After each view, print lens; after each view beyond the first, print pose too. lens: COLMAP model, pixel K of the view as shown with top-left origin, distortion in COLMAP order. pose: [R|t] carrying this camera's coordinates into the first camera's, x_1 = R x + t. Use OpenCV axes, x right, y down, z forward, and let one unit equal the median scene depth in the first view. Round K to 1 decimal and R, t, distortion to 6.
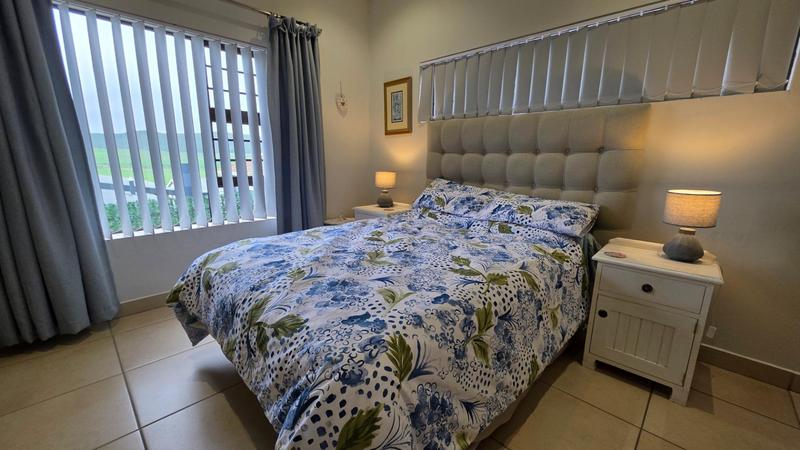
lens RADIAL K [[319.8, 0, 400.7], [0, 319.8, 227.6], [0, 0, 1]] dist [0.000699, -0.000217]
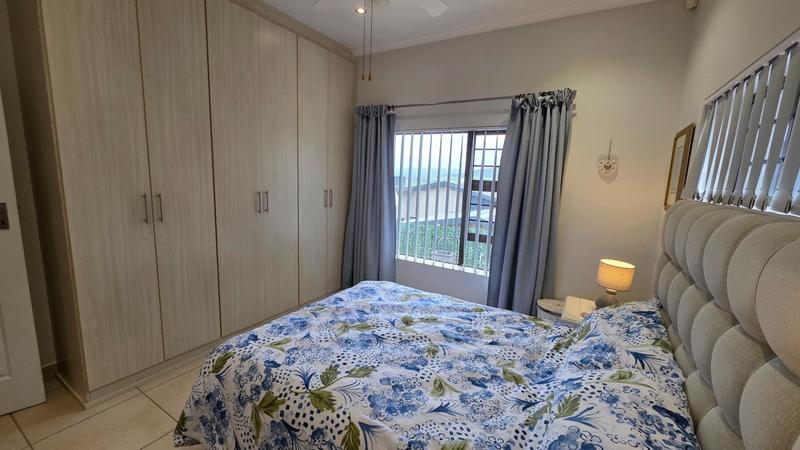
lens RADIAL K [[319.8, 0, 400.7], [0, 319.8, 227.6], [0, 0, 1]] dist [0.000699, -0.000217]
pose [[0.227594, 0.158223, -0.960816, 1.003483], [-0.247916, 0.963611, 0.099958, -0.409774], [0.941668, 0.215452, 0.258538, 0.731583]]
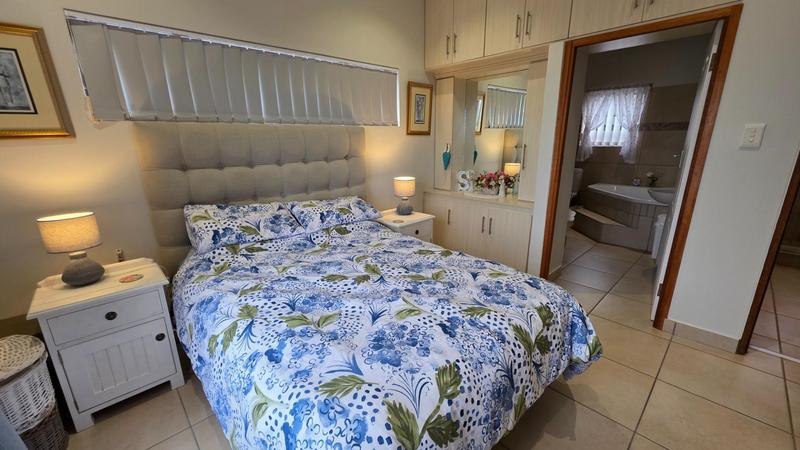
lens RADIAL K [[322.2, 0, 398.5], [0, 322.2, 226.1], [0, 0, 1]] dist [0.001040, -0.000326]
pose [[0.050525, -0.276962, 0.959551, -1.029440], [0.223989, 0.939446, 0.259365, -0.354754], [-0.973281, 0.201825, 0.109502, 0.885847]]
